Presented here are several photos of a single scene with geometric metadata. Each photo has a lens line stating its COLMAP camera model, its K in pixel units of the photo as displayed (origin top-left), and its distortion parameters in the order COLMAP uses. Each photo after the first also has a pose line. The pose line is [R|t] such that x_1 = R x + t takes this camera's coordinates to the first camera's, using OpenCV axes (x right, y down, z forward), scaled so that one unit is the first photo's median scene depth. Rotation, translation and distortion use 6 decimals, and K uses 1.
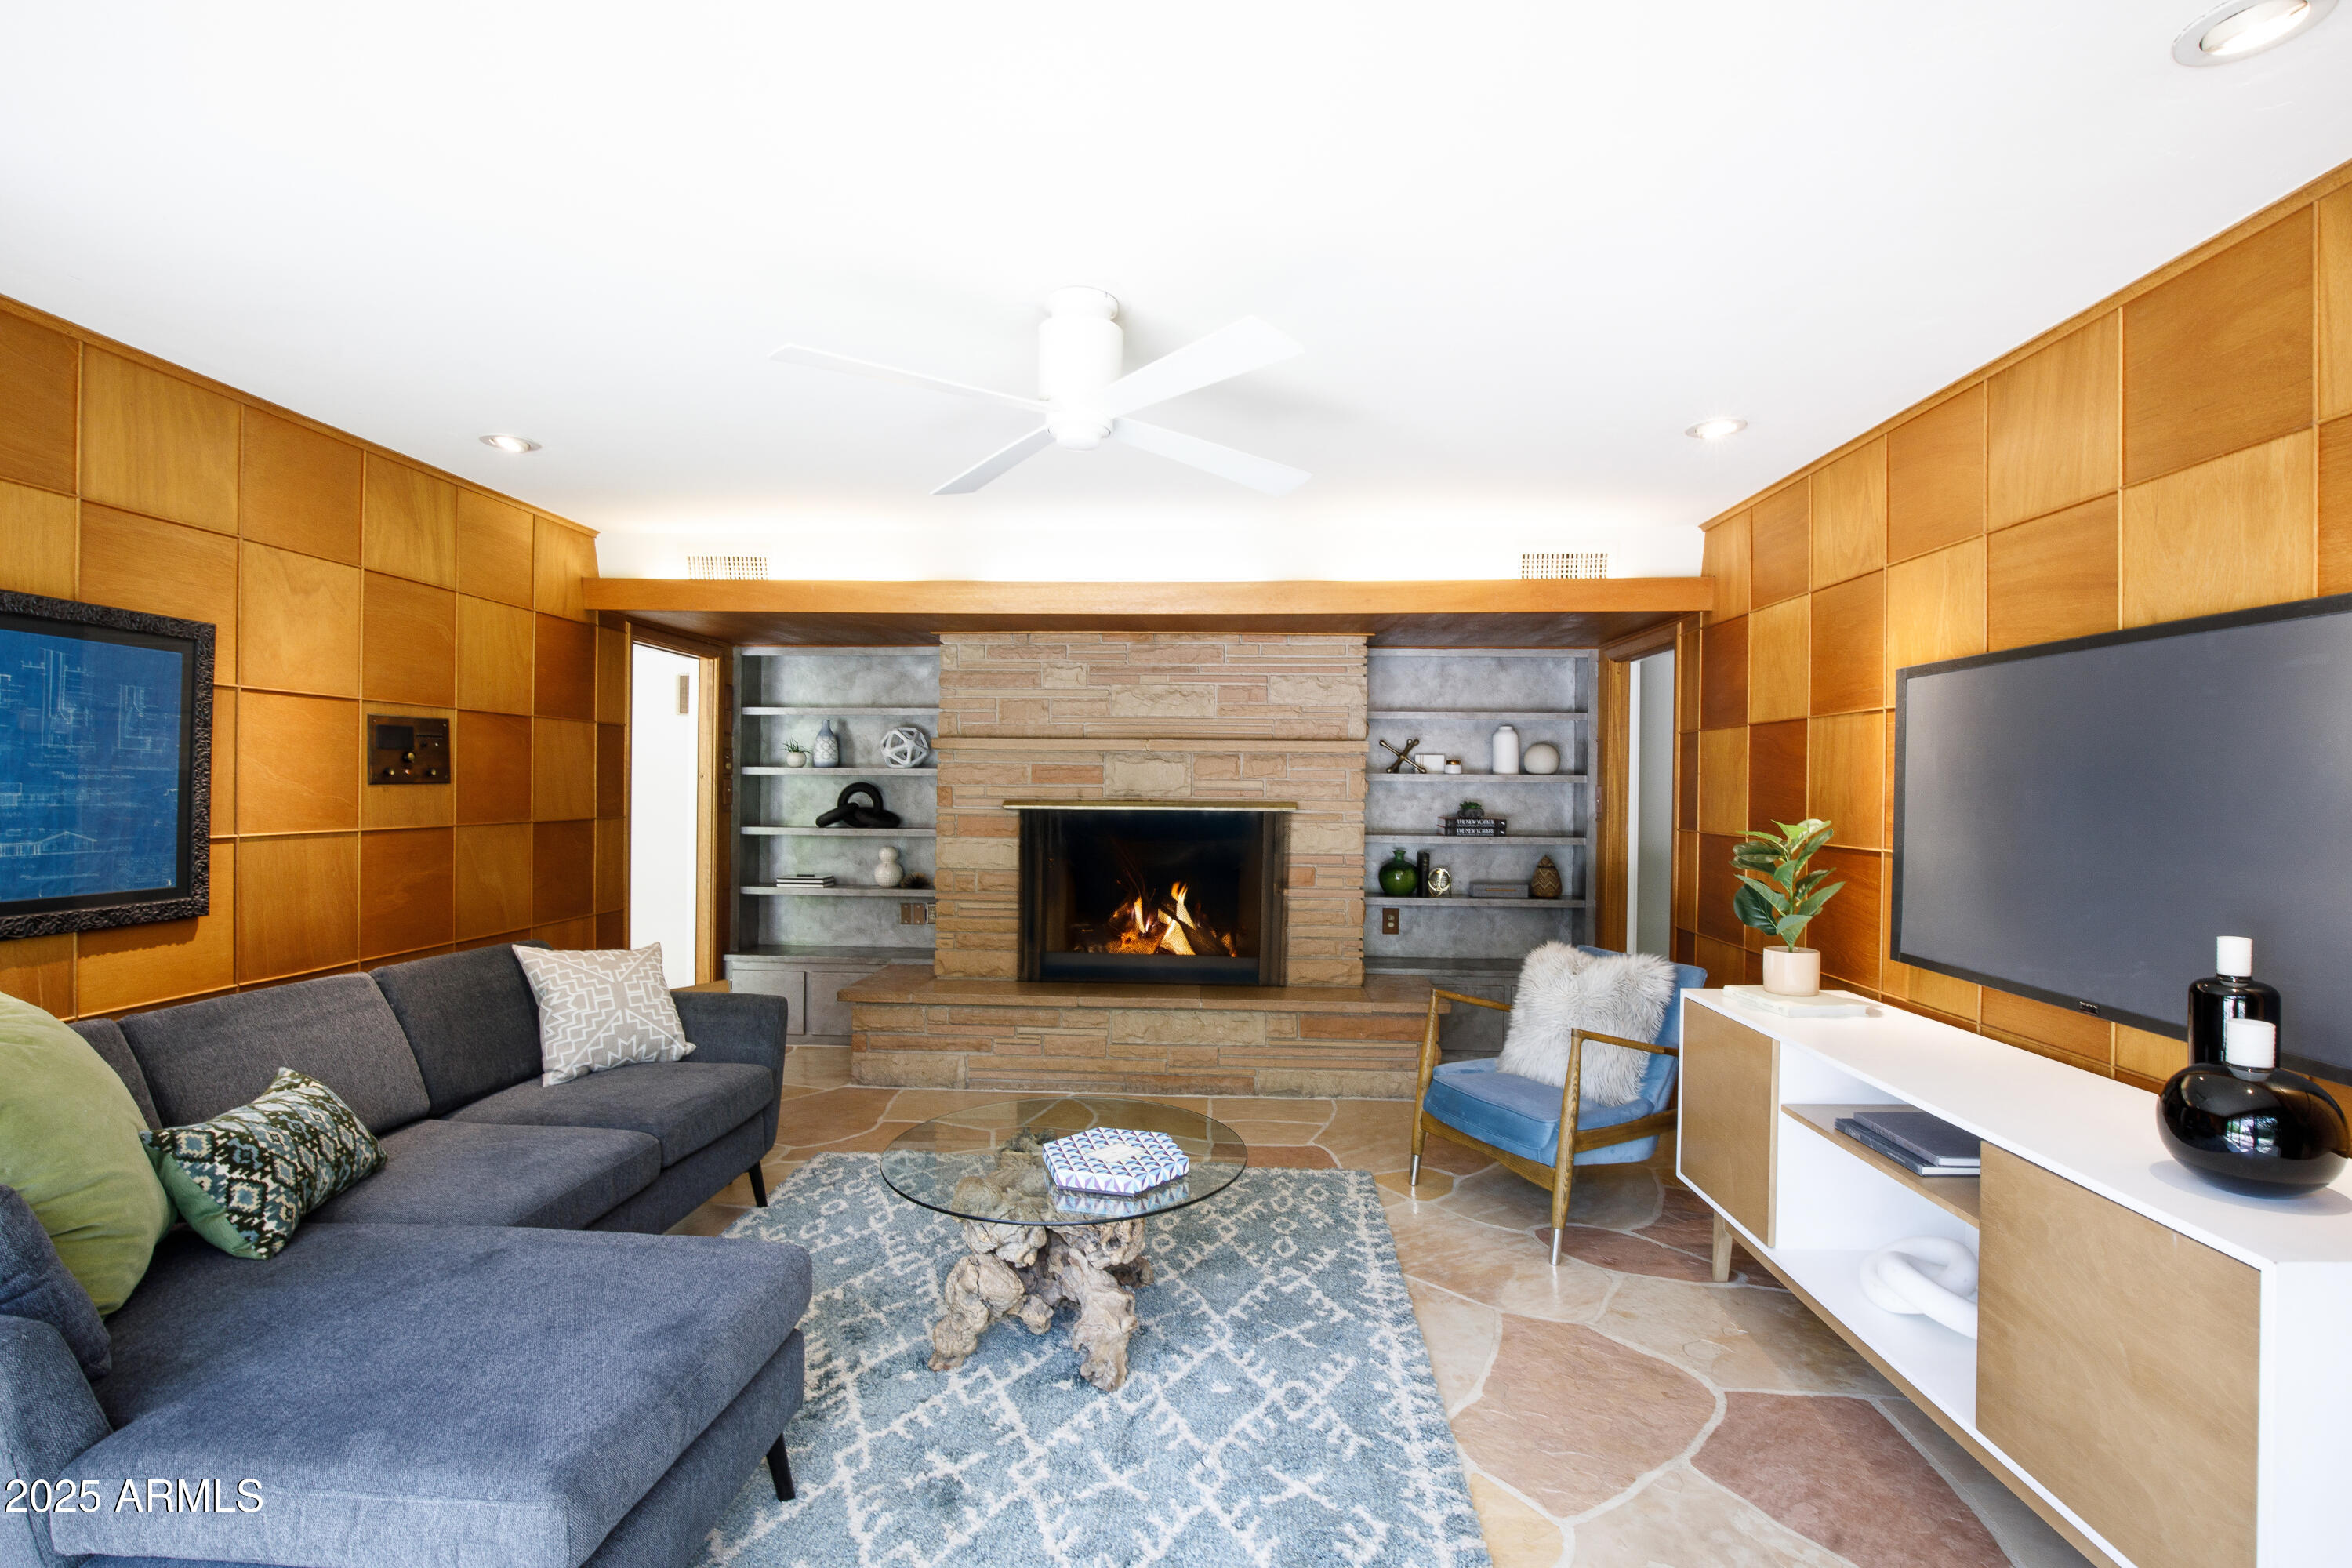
lens RADIAL K [[1067.3, 0, 1176.0], [0, 1067.3, 784.0], [0, 0, 1]] dist [0.001100, -0.000049]
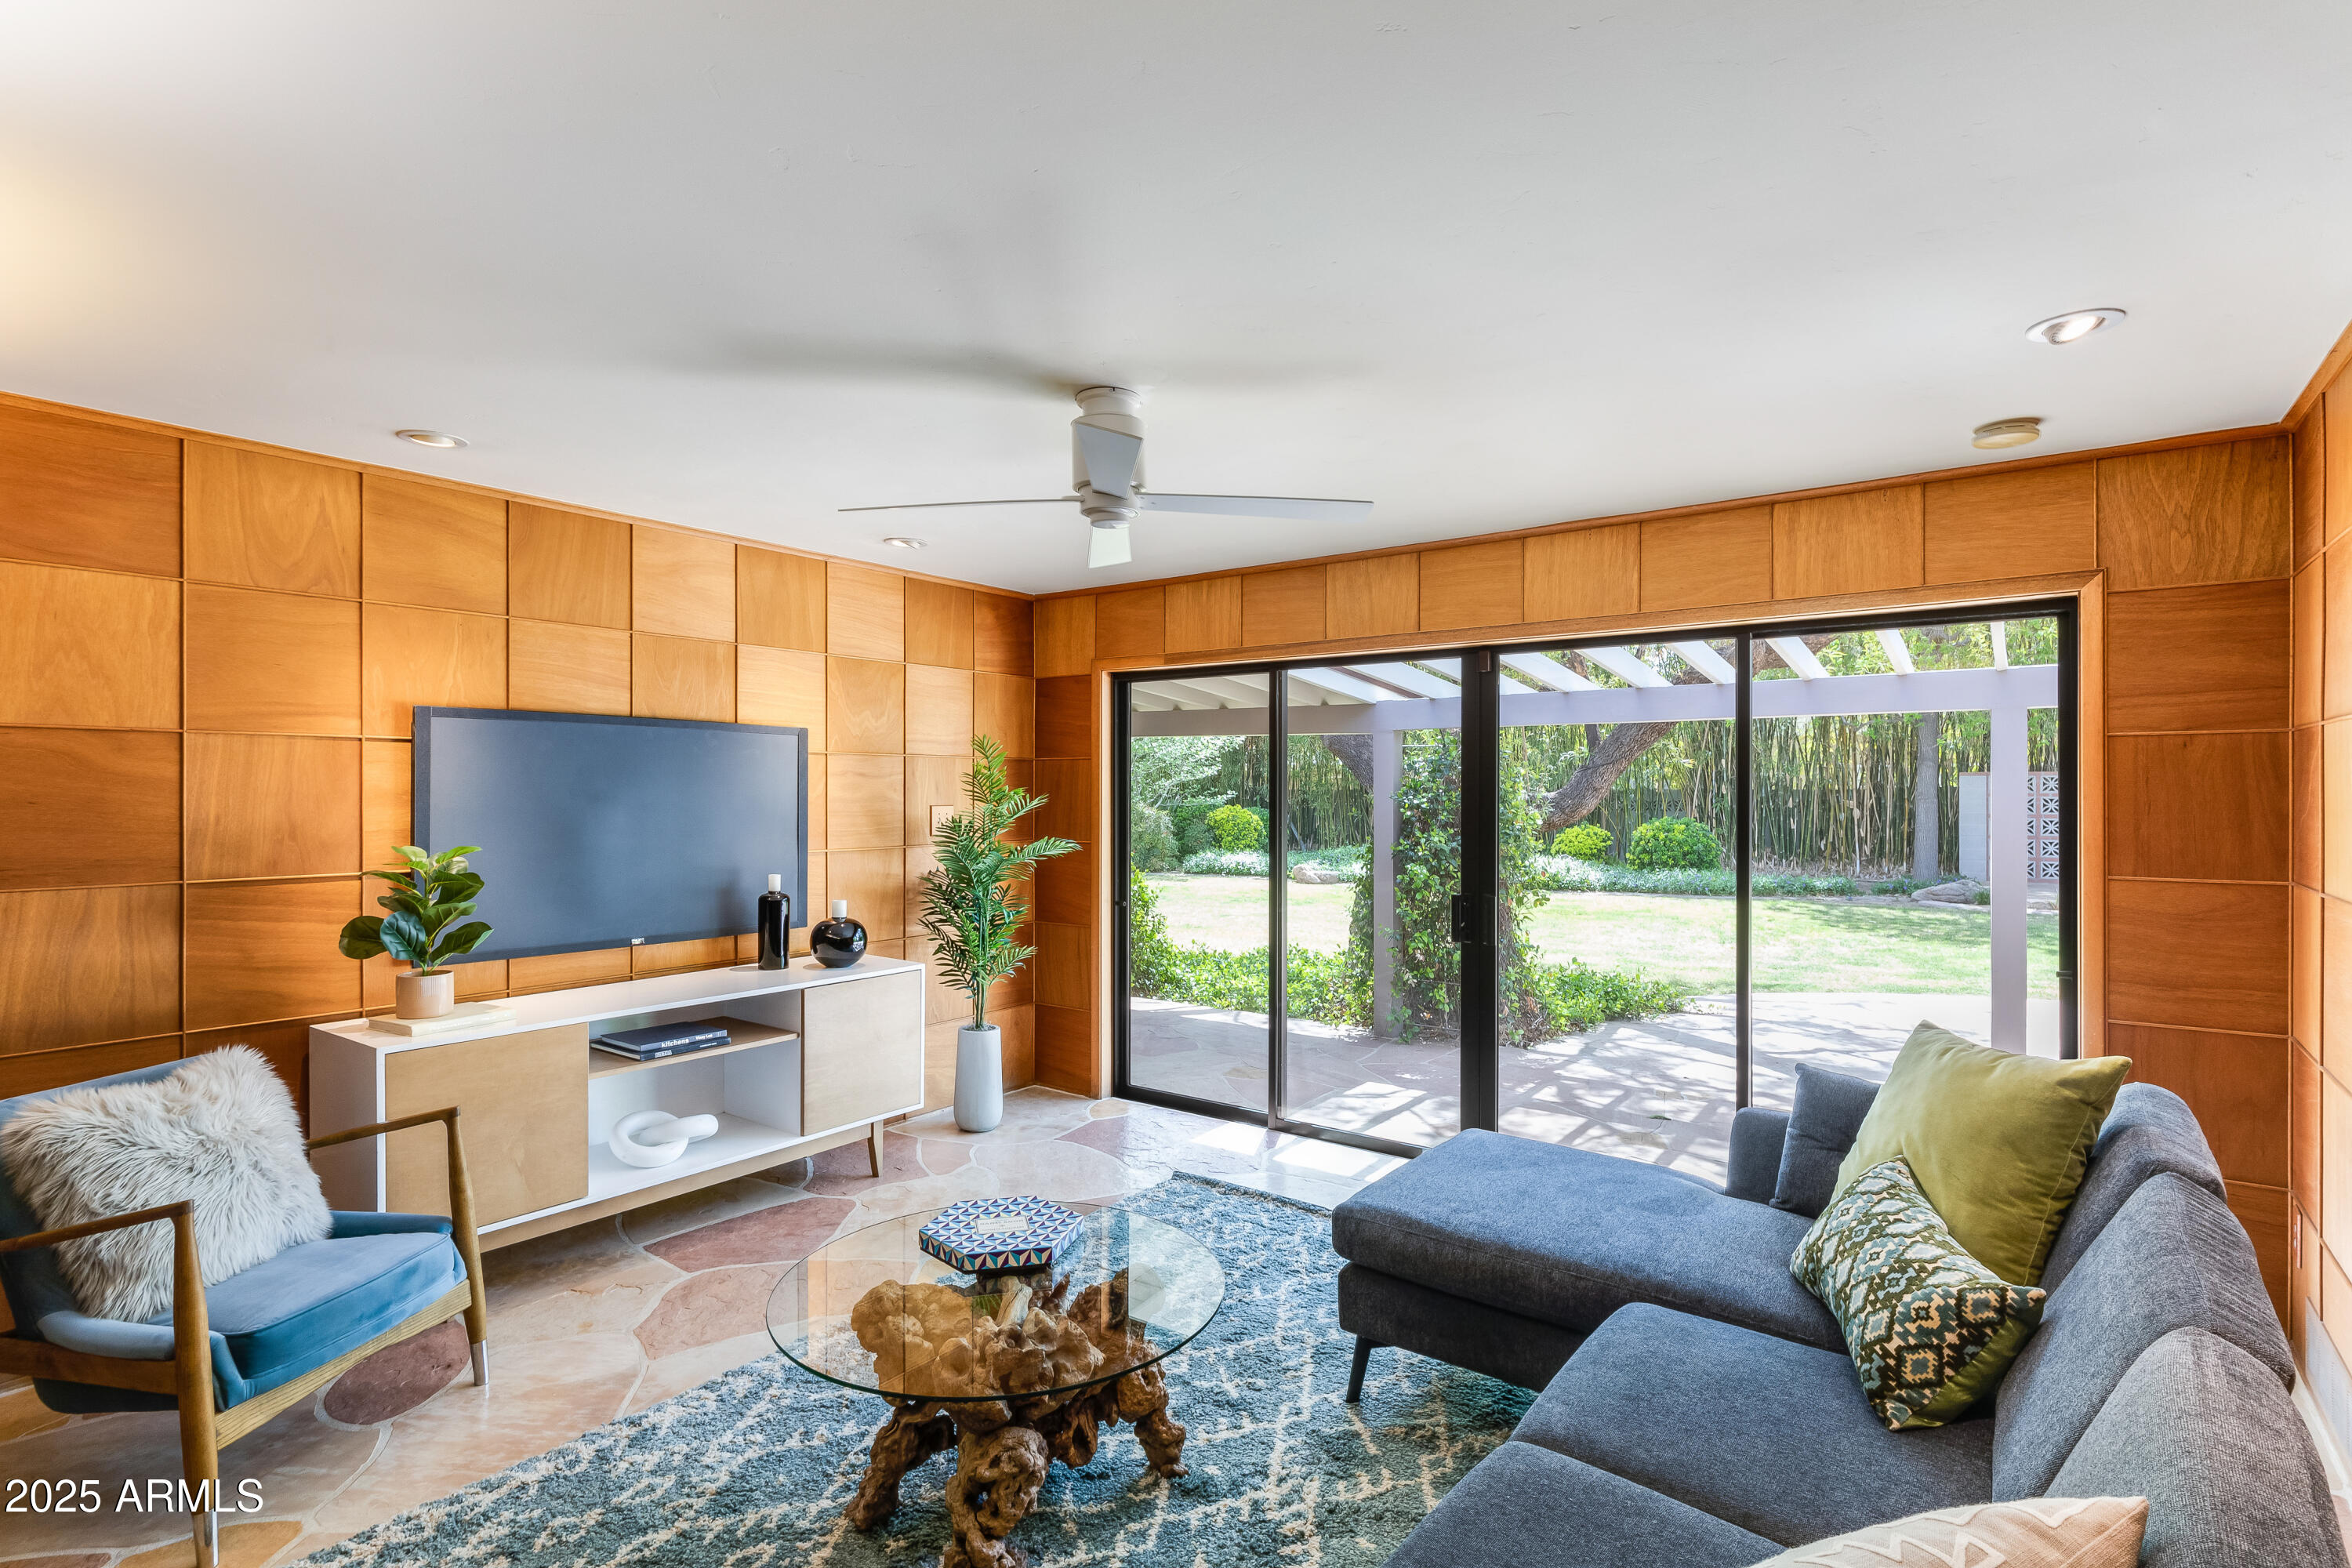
lens RADIAL K [[1153.6, 0, 1176.0], [0, 1153.6, 784.0], [0, 0, 1]] dist [-0.000282, -0.000025]
pose [[-0.825872, -0.013956, 0.563685, -0.726302], [-0.018801, 0.999819, -0.002791, -0.040703], [-0.563544, -0.012903, -0.825985, 1.720099]]
